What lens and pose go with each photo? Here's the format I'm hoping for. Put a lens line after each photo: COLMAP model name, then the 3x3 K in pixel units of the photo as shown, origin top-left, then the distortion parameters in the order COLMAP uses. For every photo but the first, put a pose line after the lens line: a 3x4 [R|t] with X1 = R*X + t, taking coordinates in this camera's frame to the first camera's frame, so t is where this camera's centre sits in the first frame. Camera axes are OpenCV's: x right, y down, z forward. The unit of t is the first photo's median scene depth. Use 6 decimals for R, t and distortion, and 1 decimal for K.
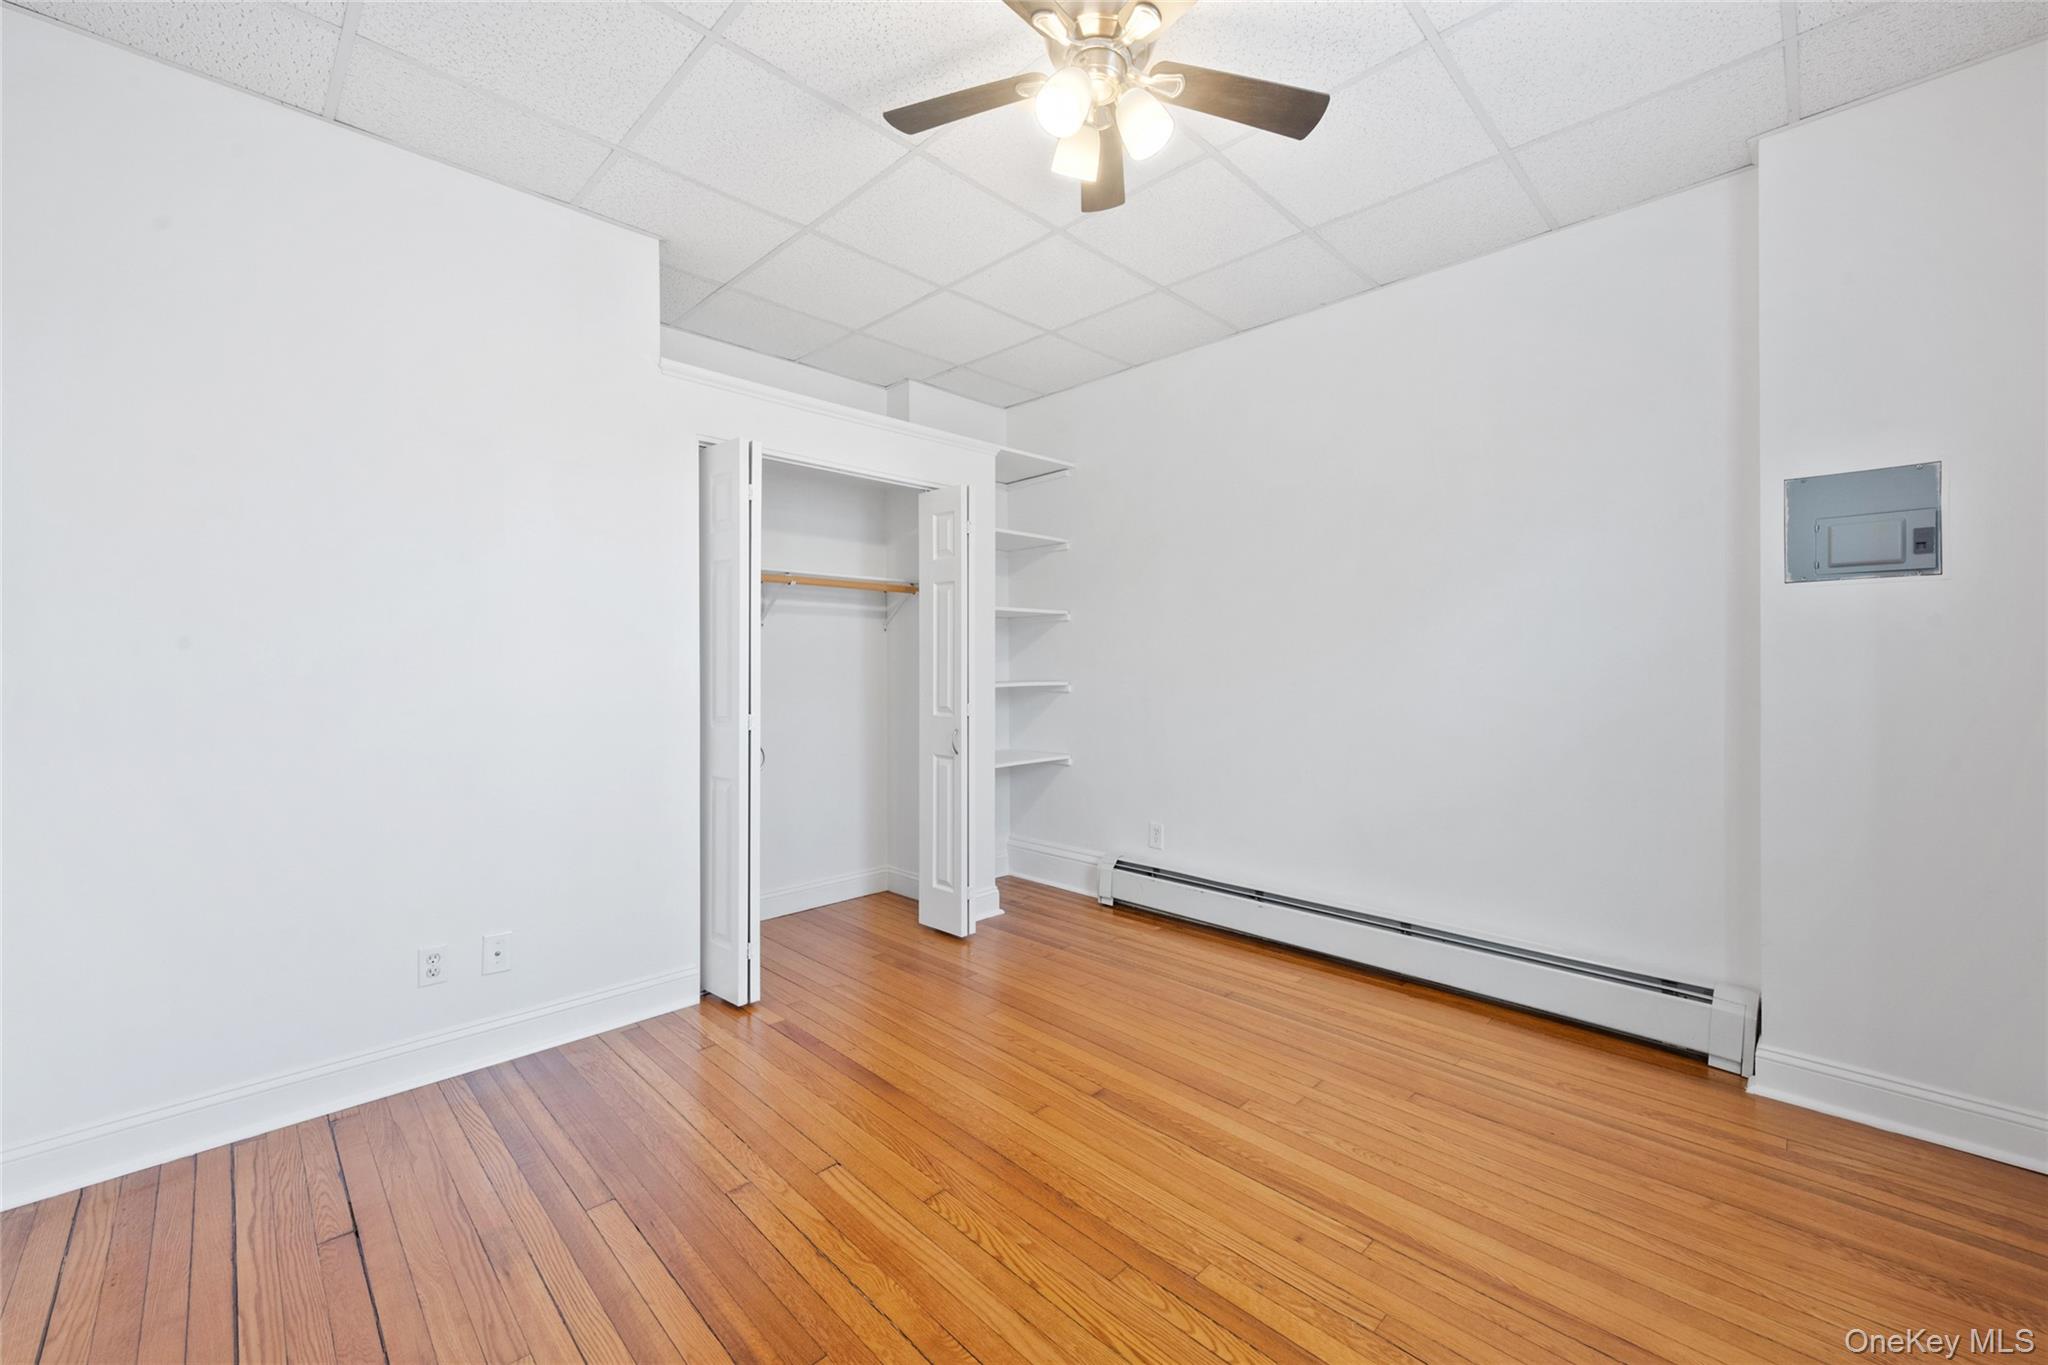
lens RADIAL K [[817.0, 0, 1032.1], [0, 817.0, 668.5], [0, 0, 1]] dist [-0.001849, 0.000038]
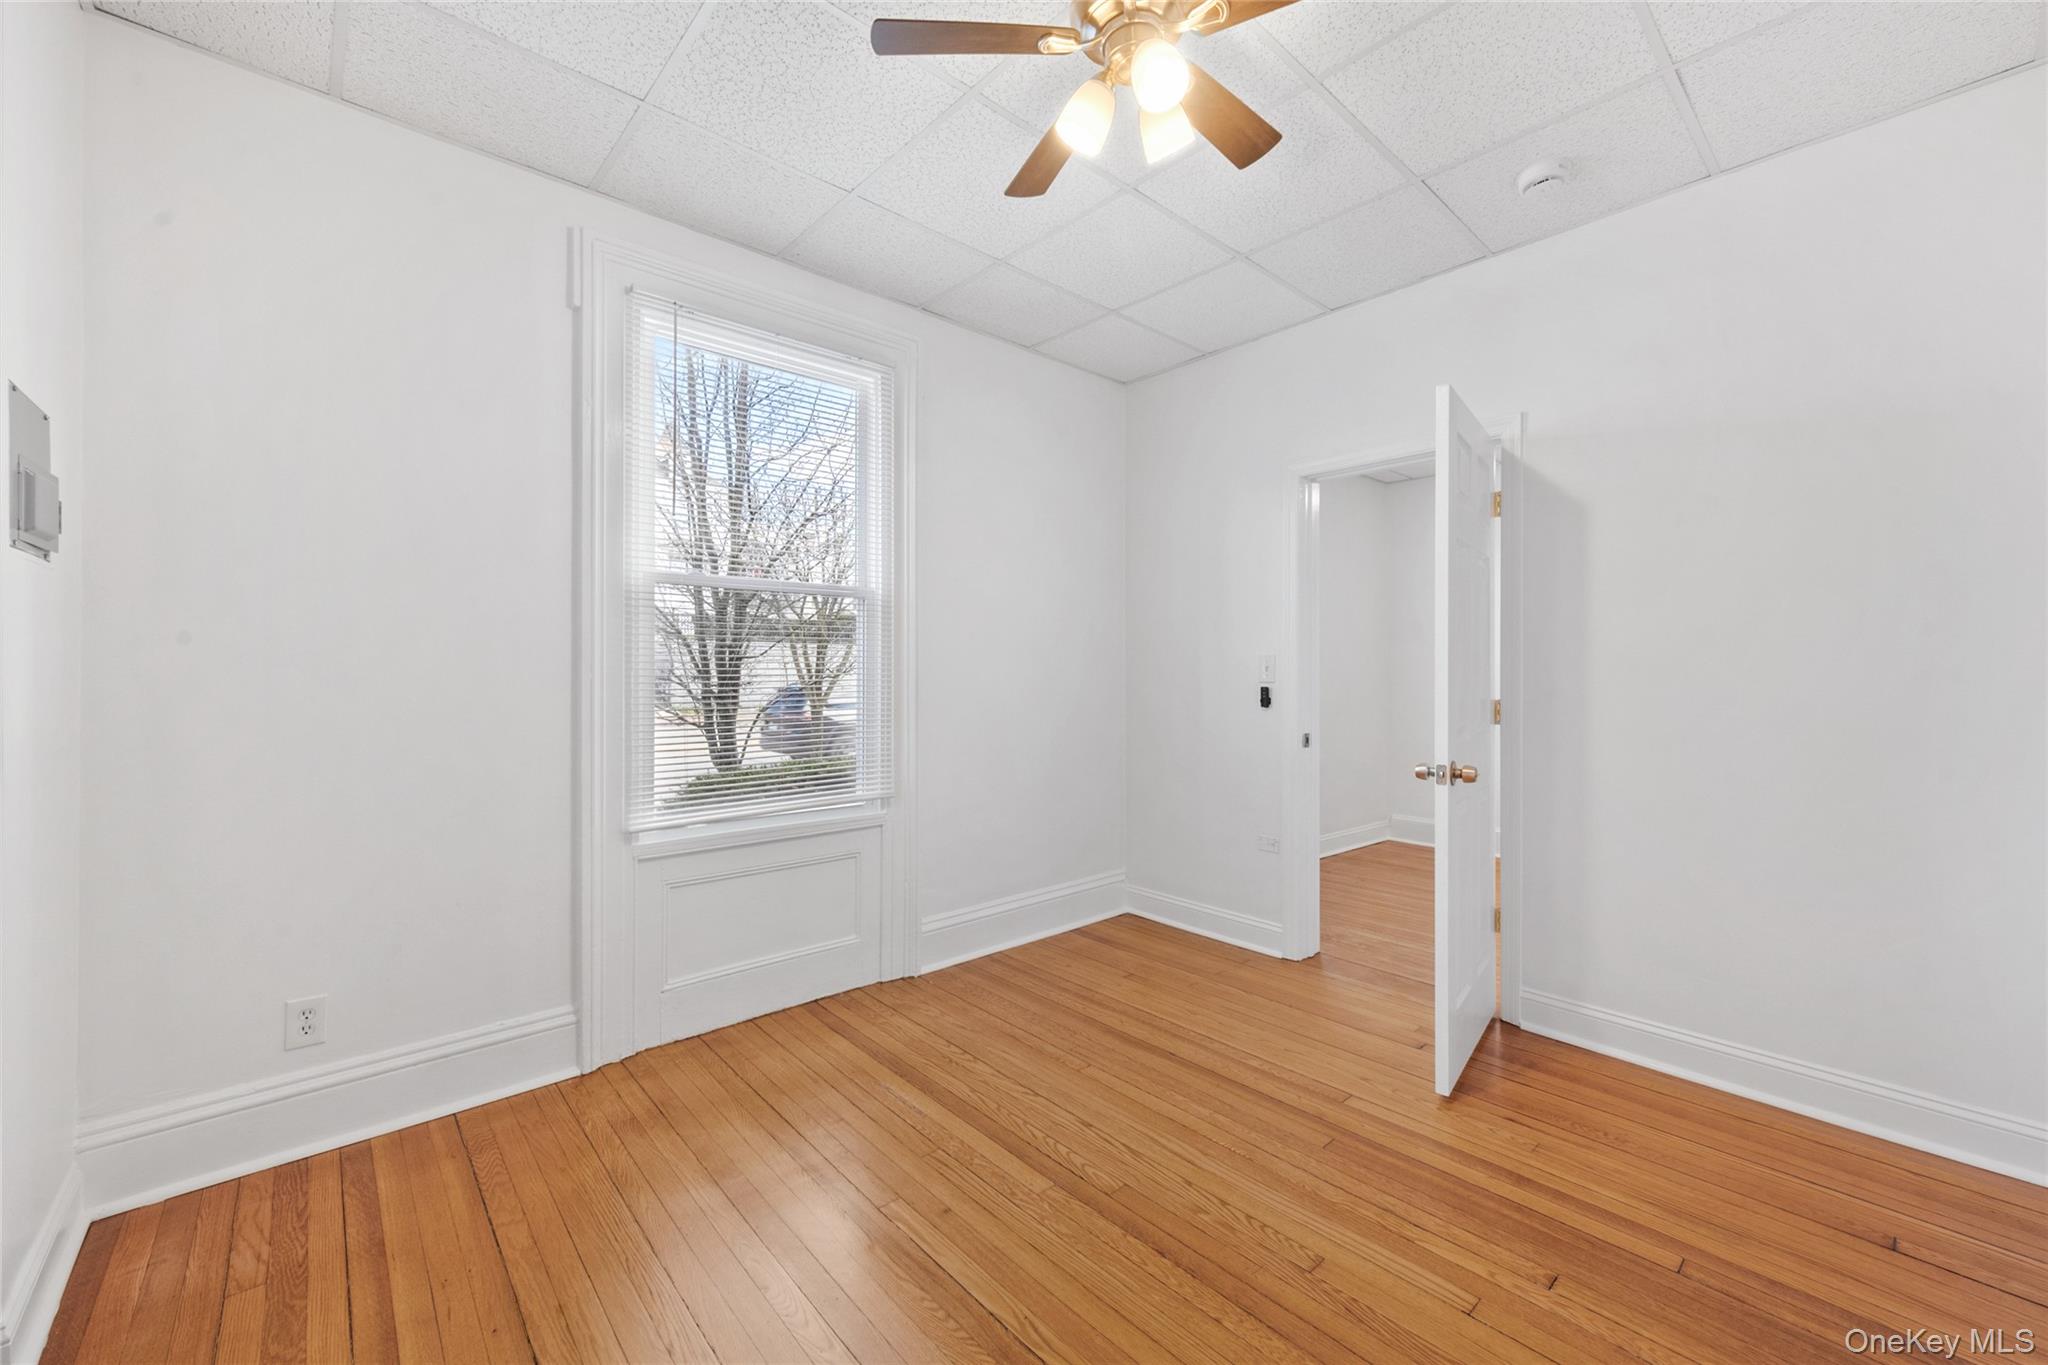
lens RADIAL K [[817.0, 0, 1032.1], [0, 817.0, 668.5], [0, 0, 1]] dist [-0.001849, 0.000038]
pose [[-0.998390, 0.001488, 0.056709, 0.158816], [0.001588, 0.999997, 0.001712, -0.015744], [-0.056706, 0.001799, -0.998389, 2.140533]]
